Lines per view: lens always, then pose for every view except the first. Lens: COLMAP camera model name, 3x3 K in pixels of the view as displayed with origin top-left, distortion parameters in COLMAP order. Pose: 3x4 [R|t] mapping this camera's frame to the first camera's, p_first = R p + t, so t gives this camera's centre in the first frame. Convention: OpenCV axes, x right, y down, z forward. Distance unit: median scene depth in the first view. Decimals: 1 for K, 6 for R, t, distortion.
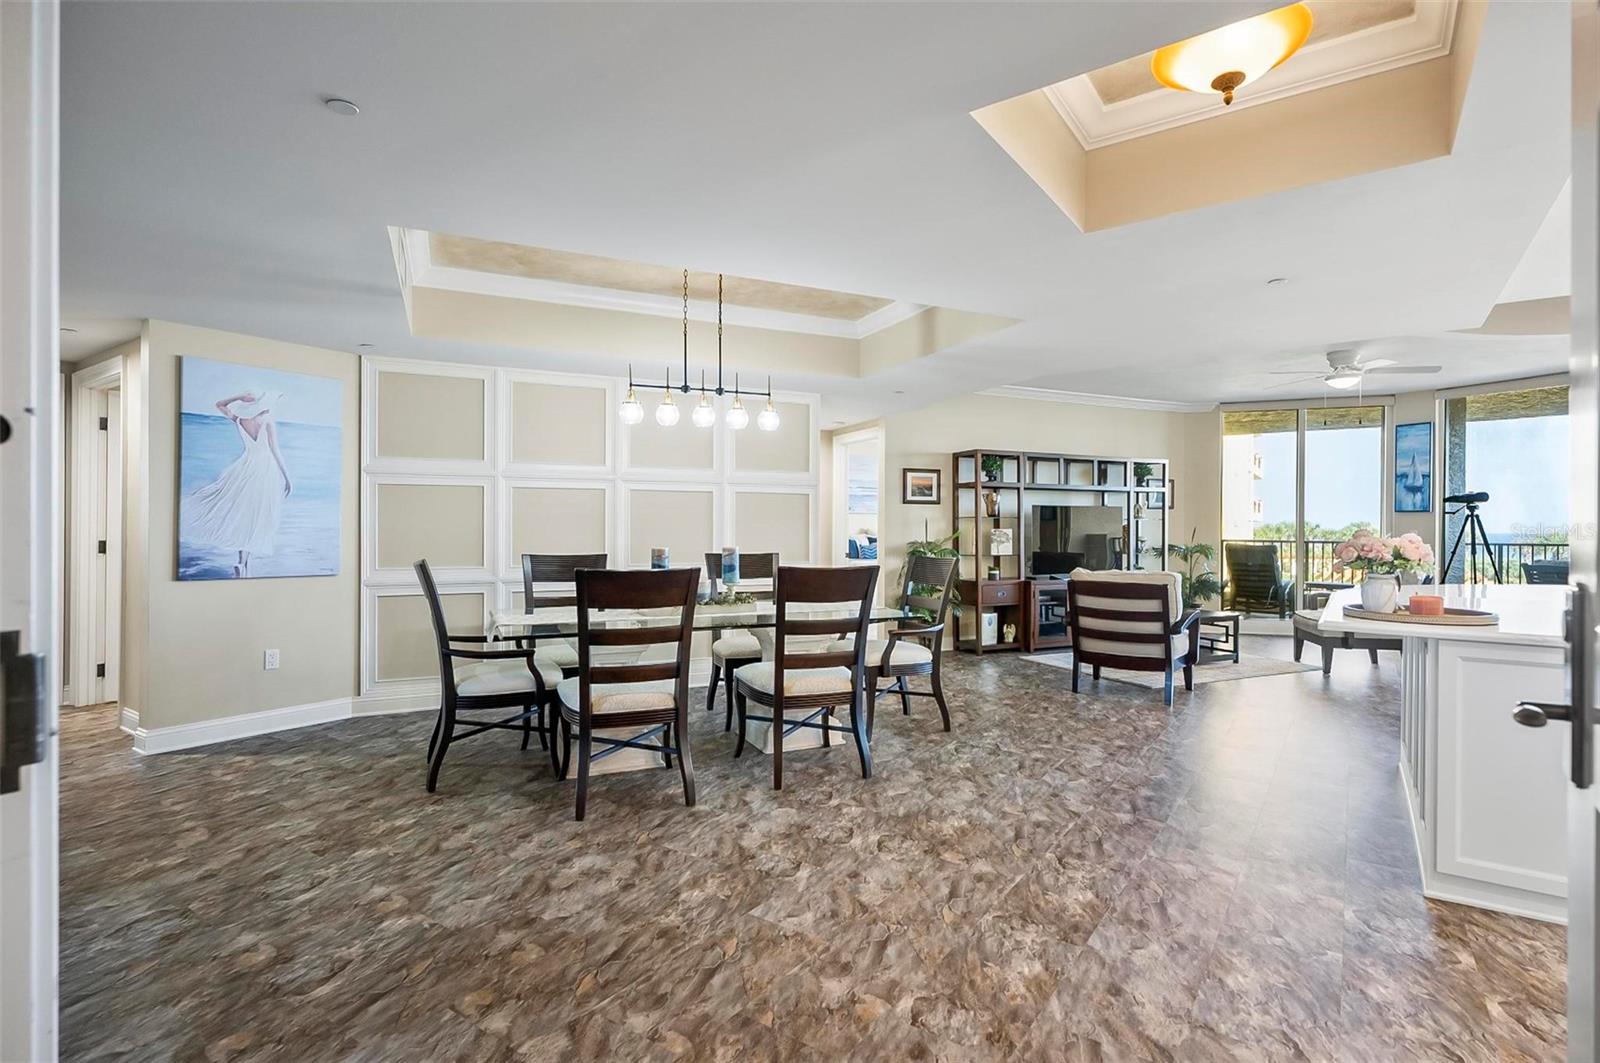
lens RADIAL K [[784.6, 0, 800.9], [0, 784.6, 528.4], [0, 0, 1]] dist [0.002971, -0.001311]
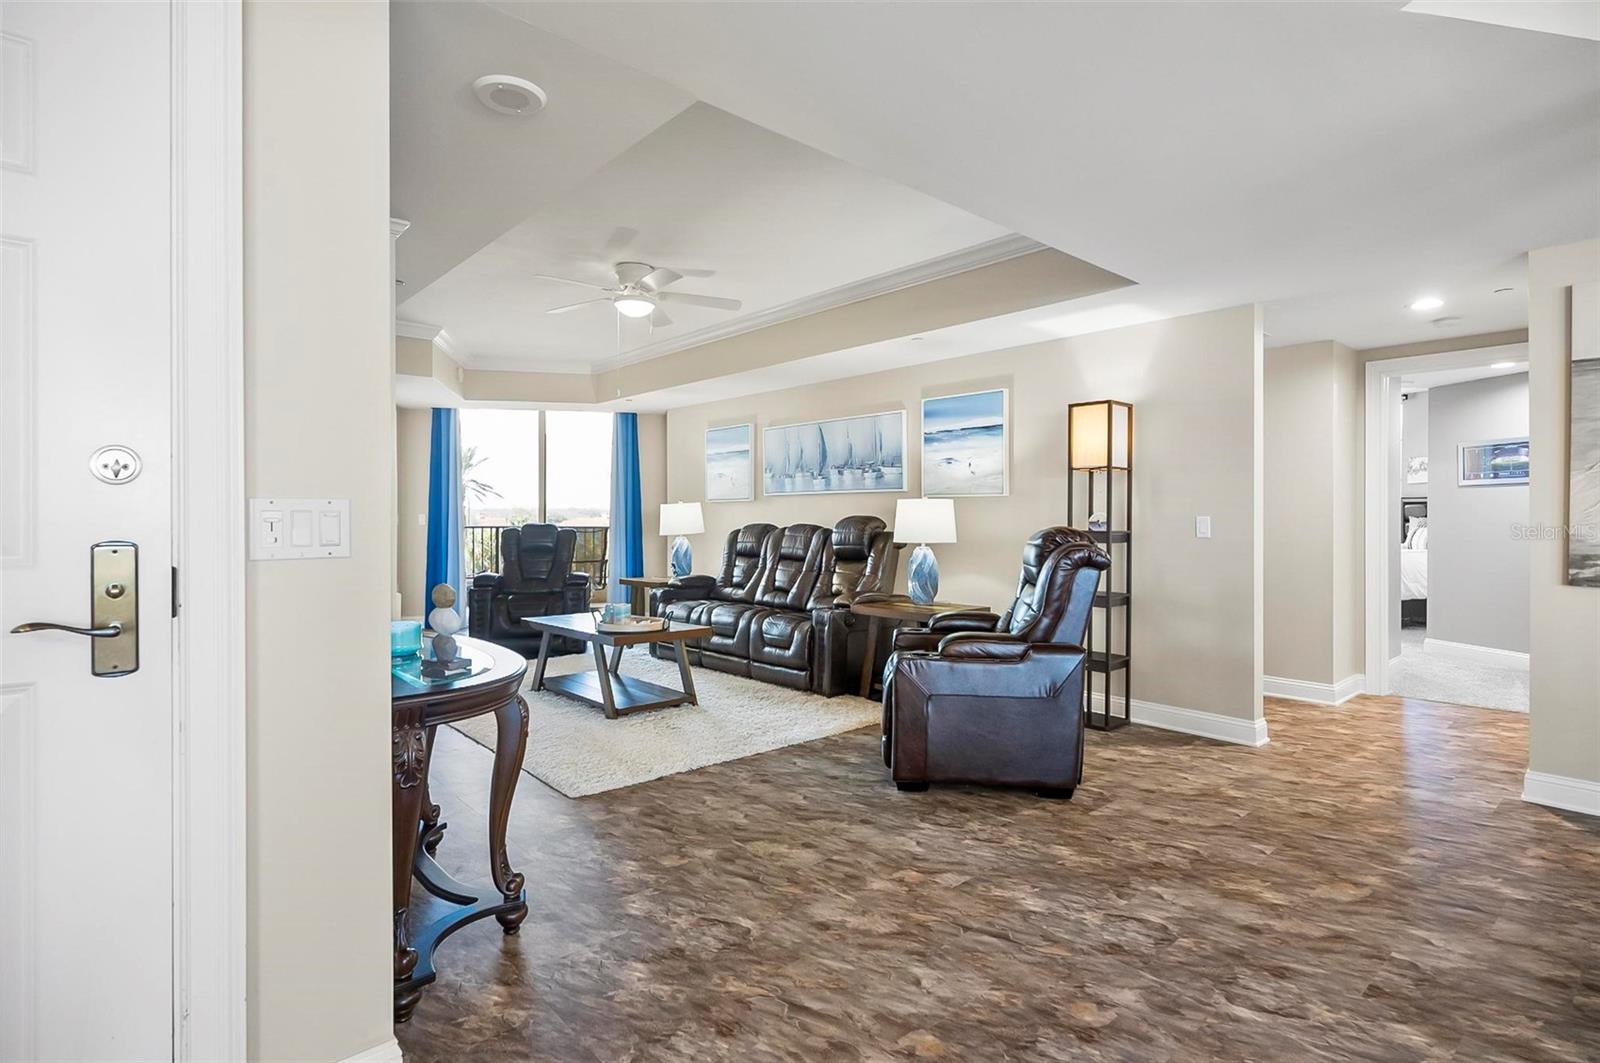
lens RADIAL K [[784.6, 0, 811.4], [0, 784.6, 521.9], [0, 0, 1]] dist [0.002971, -0.001311]
pose [[-0.237096, 0.005867, -0.971469, 0.075625], [0.004281, 0.999978, 0.004994, -0.000632], [0.971477, -0.002975, -0.237116, 0.318515]]
